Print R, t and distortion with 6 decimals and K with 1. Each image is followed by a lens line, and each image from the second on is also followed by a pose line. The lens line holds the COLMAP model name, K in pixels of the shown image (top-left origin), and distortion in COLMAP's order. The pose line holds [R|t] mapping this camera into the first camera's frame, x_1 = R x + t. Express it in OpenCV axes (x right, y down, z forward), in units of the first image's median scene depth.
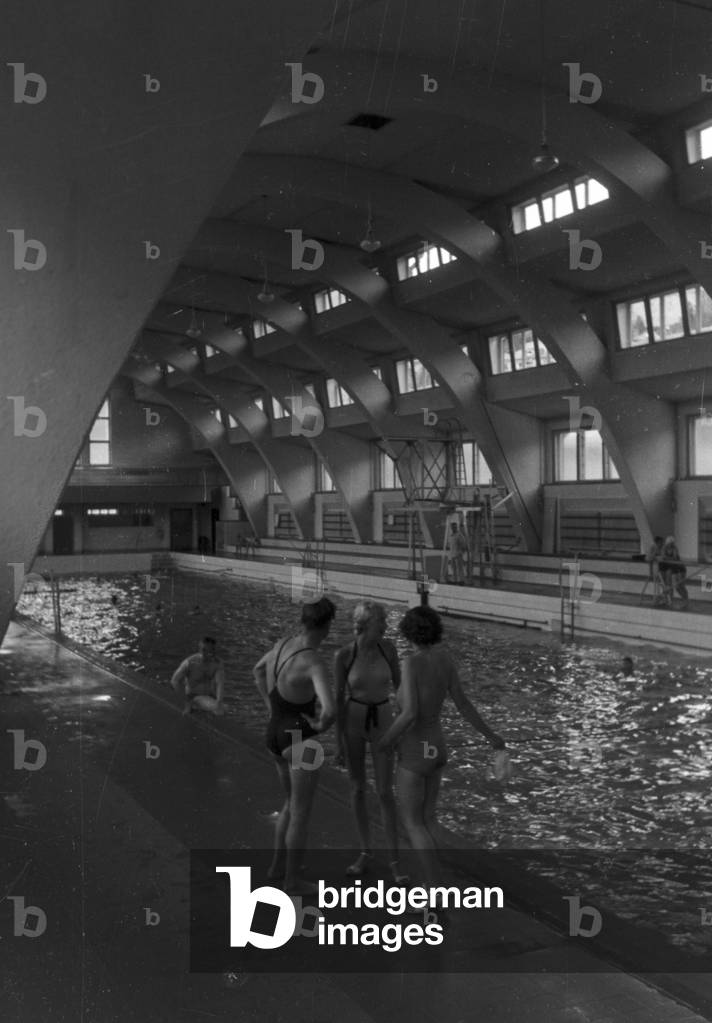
lens RADIAL K [[524.2, 0, 356.0], [0, 524.2, 511.5], [0, 0, 1]] dist [-0.026651, -0.000056]
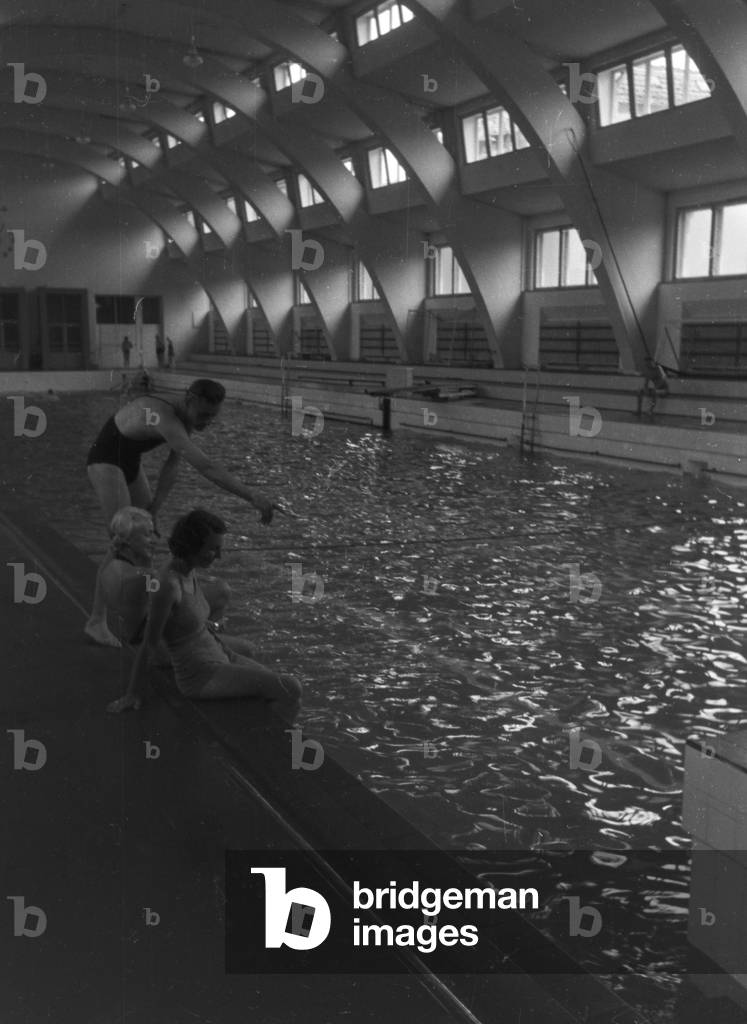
lens RADIAL K [[651.7, 0, 373.5], [0, 651.7, 512.0], [0, 0, 1]] dist [0.000499, -0.000037]
pose [[0.993306, 0.014485, -0.114603, 0.232809], [0.017731, 0.961231, 0.275174, 0.000214], [0.114146, -0.275364, 0.954539, -0.232111]]
